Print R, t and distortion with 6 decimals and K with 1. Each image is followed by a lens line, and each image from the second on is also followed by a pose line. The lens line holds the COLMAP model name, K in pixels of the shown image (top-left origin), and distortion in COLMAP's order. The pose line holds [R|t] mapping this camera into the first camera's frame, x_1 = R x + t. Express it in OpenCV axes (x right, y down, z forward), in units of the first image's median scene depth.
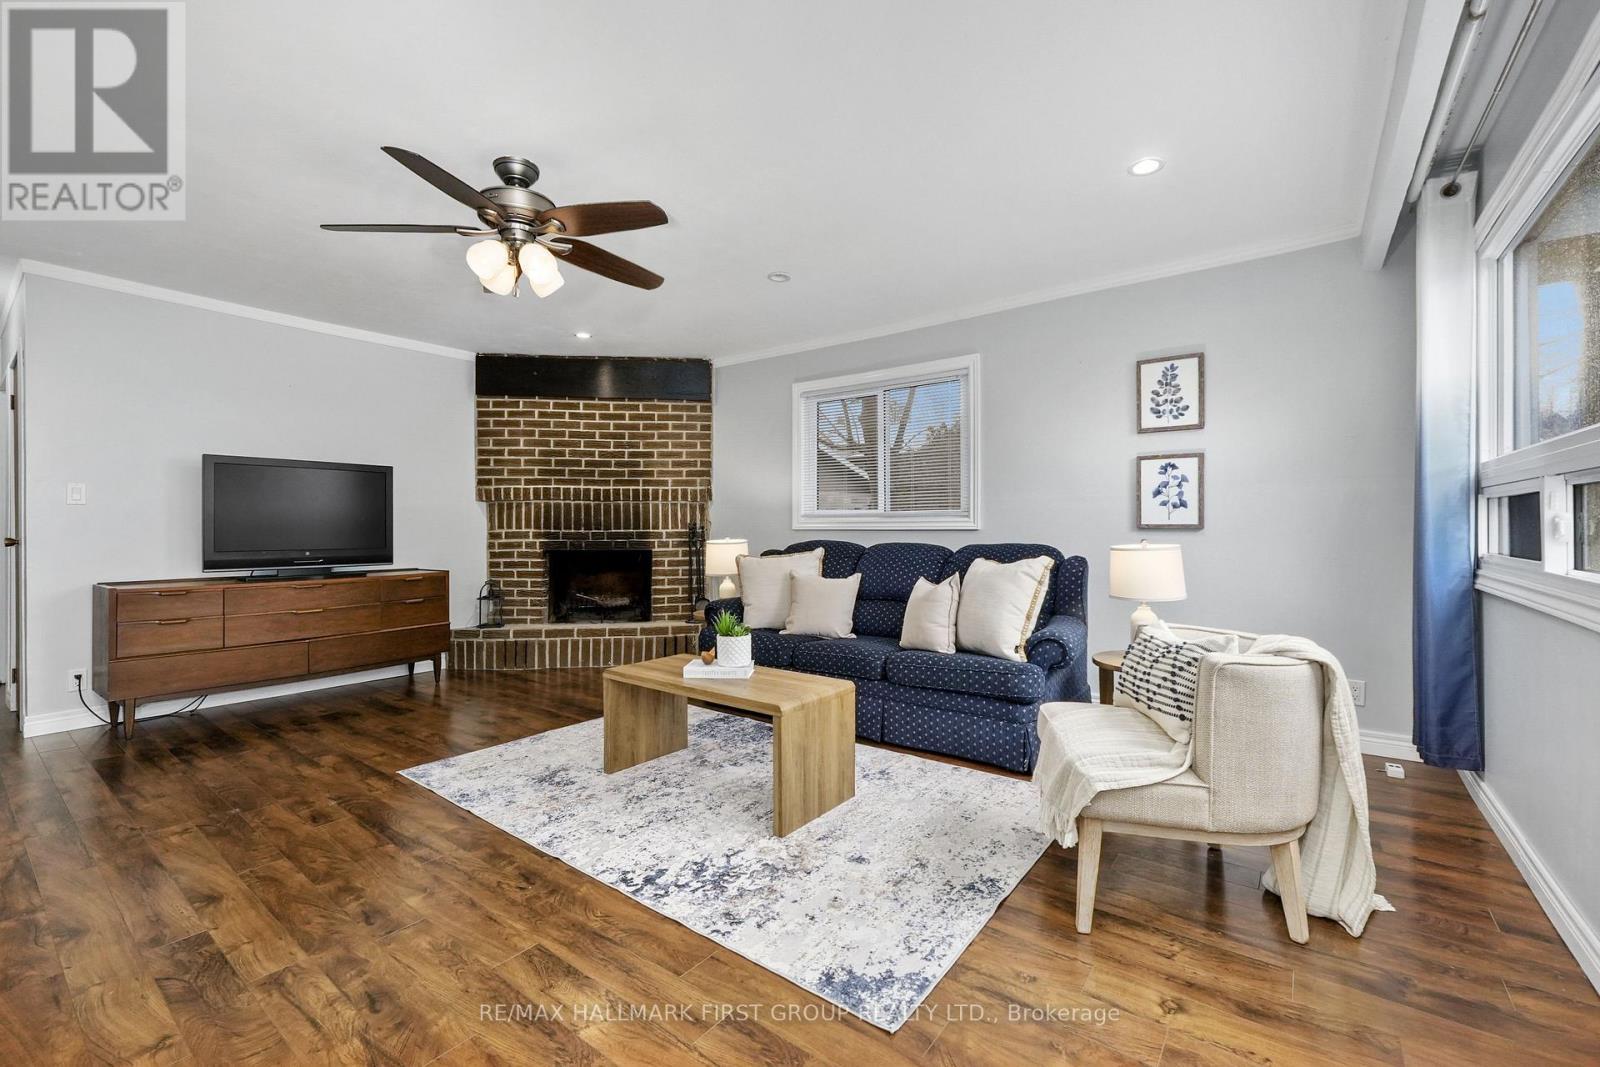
lens RADIAL K [[668.6, 0, 797.7], [0, 668.6, 525.7], [0, 0, 1]] dist [-0.017808, 0.007004]
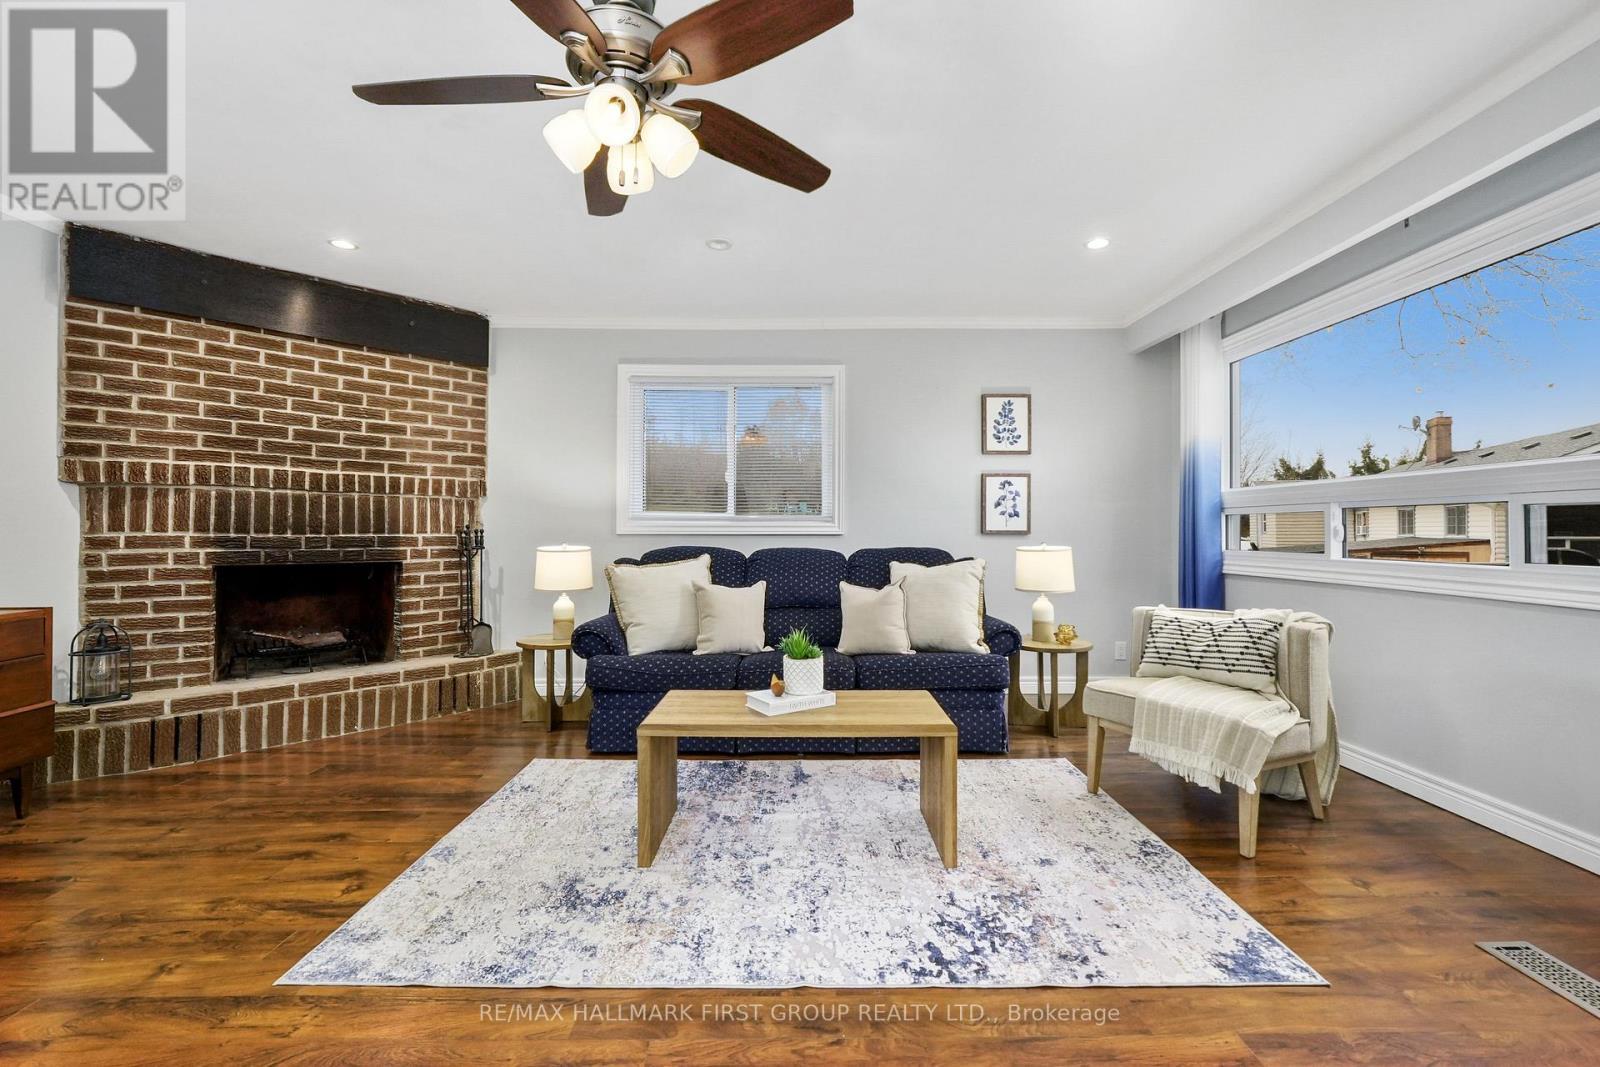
lens RADIAL K [[668.6, 0, 797.7], [0, 668.6, 525.7], [0, 0, 1]] dist [-0.017808, 0.007004]
pose [[0.791193, 0.010665, 0.611474, -0.456593], [-0.004726, 0.999925, -0.011324, 0.004524], [-0.611549, 0.006070, 0.791183, 0.241784]]
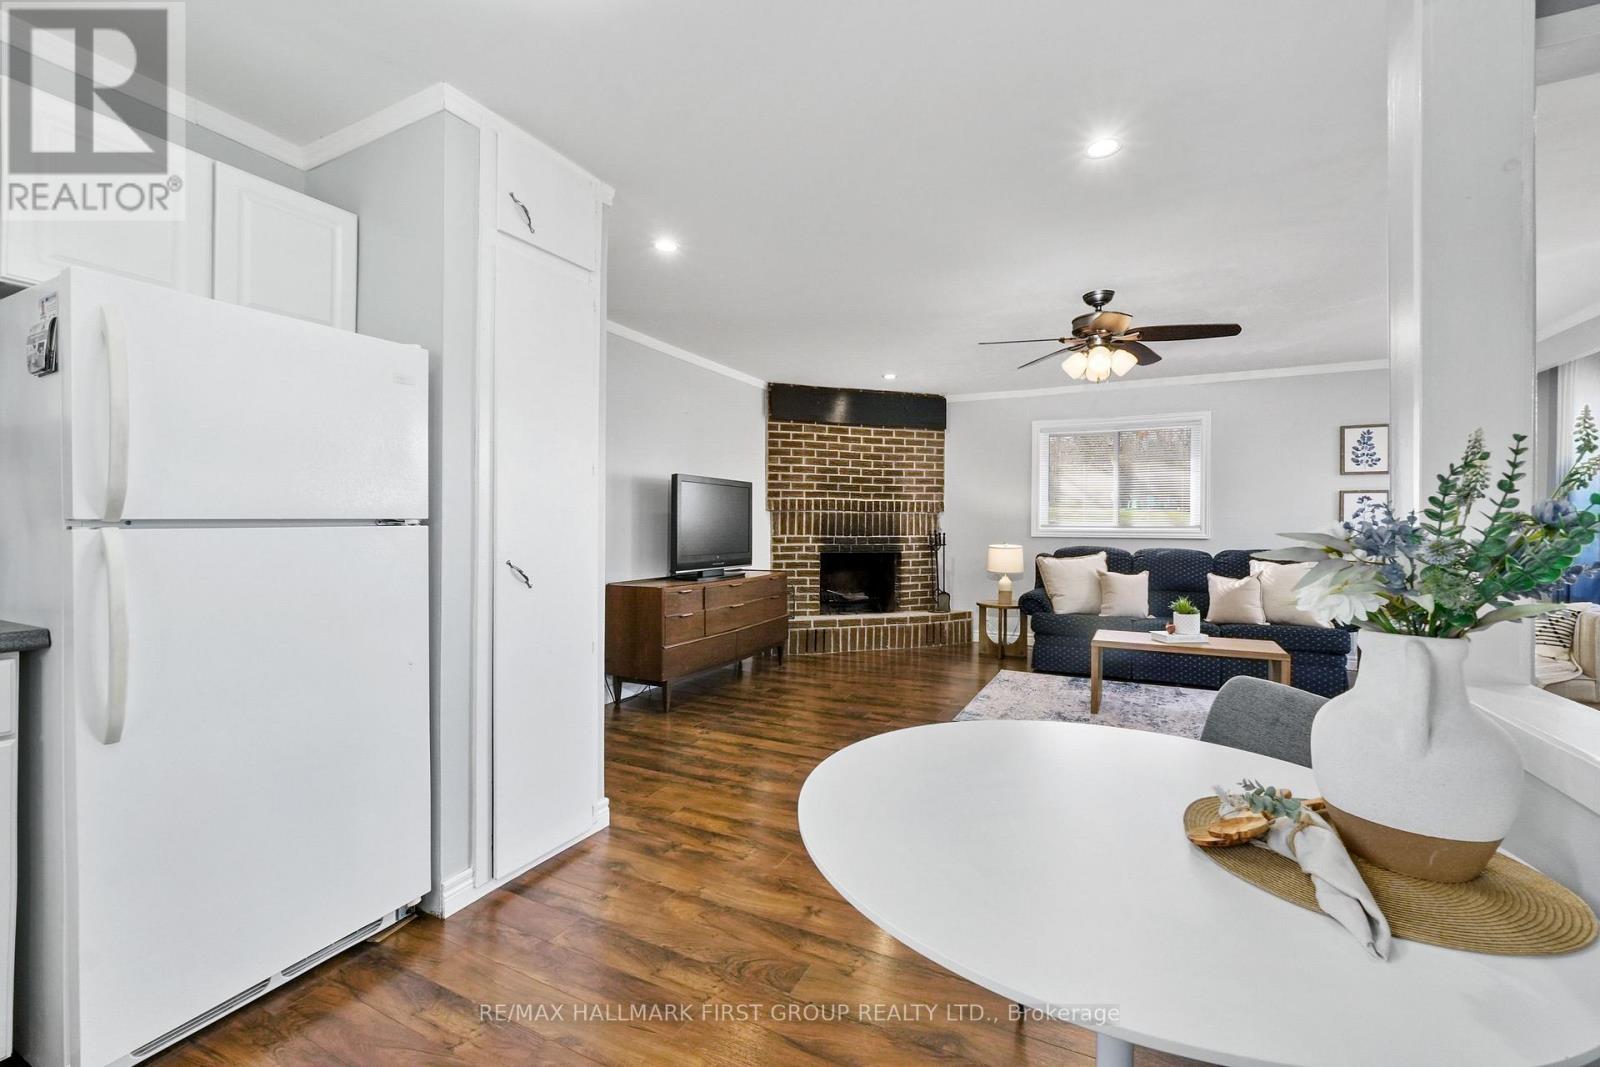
lens RADIAL K [[664.2, 0, 799.1], [0, 664.2, 526.4], [0, 0, 1]] dist [-0.018419, 0.005326]
pose [[0.983277, 0.007223, 0.181971, -0.879867], [-0.008082, 0.999959, 0.003981, -0.020104], [-0.181935, -0.005386, 0.983296, -0.200673]]
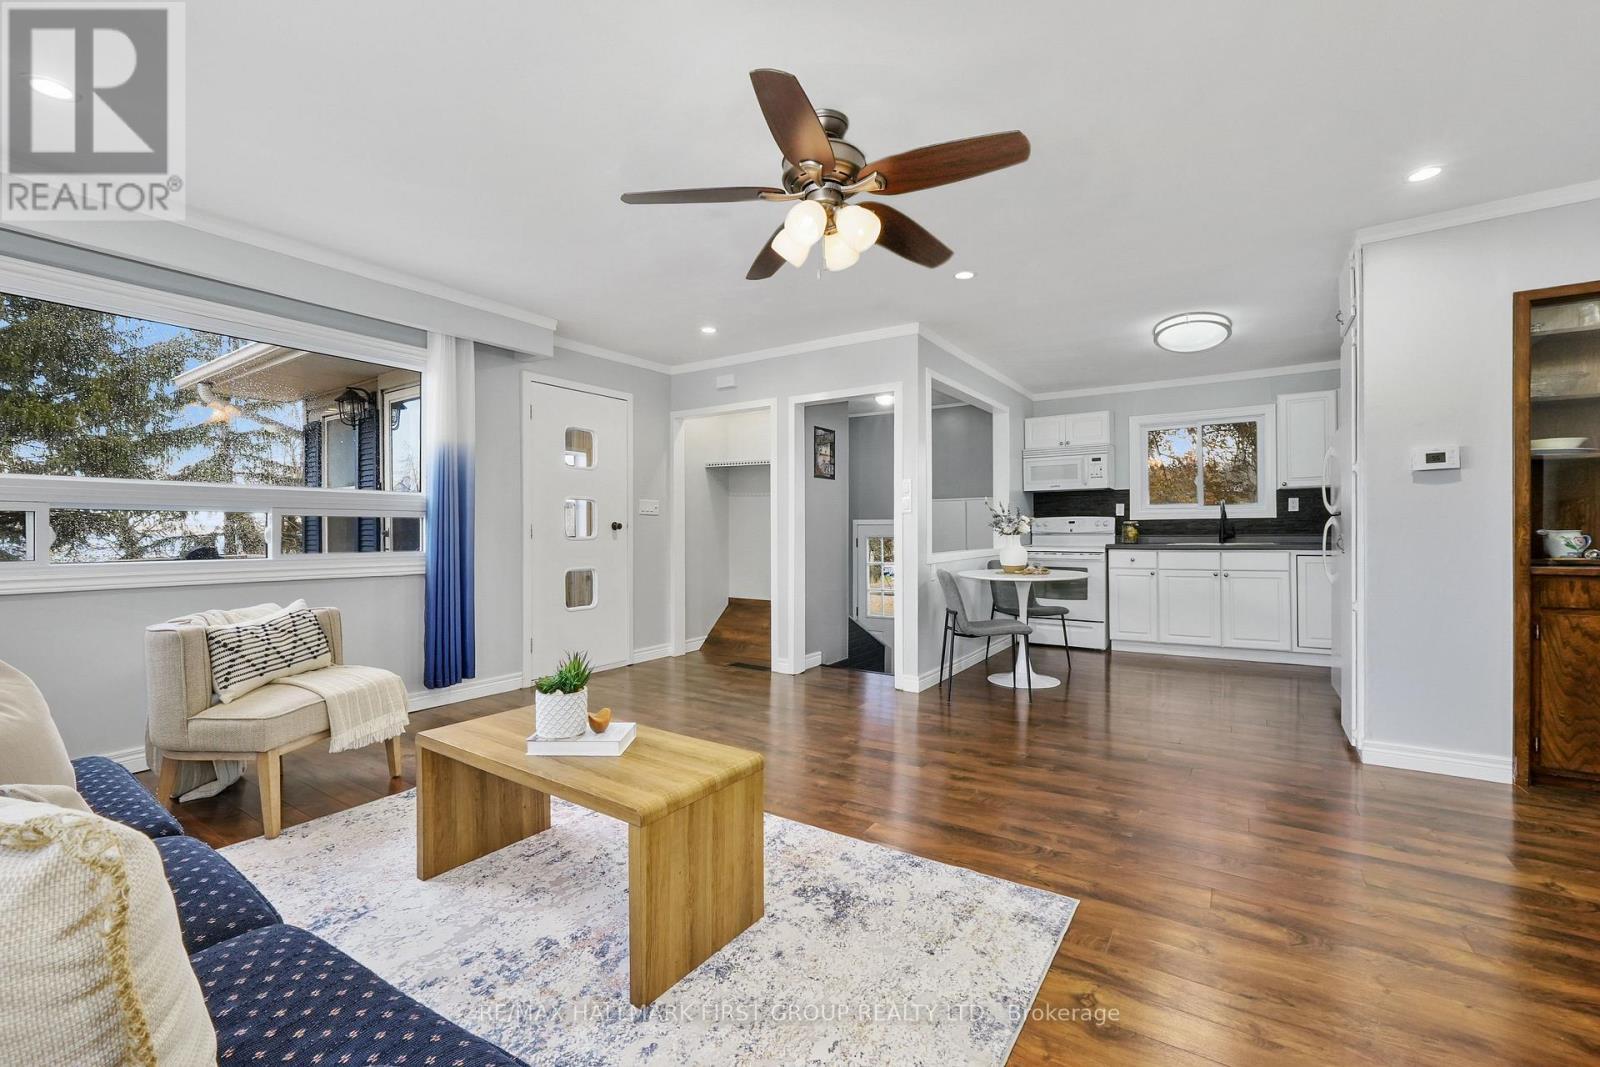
lens RADIAL K [[668.6, 0, 797.7], [0, 668.6, 525.7], [0, 0, 1]] dist [-0.017808, 0.007004]
pose [[-0.997744, 0.007678, -0.066689, -0.215527], [0.008010, 0.999957, -0.004715, -0.001228], [0.066650, -0.005239, -0.997763, 1.250098]]
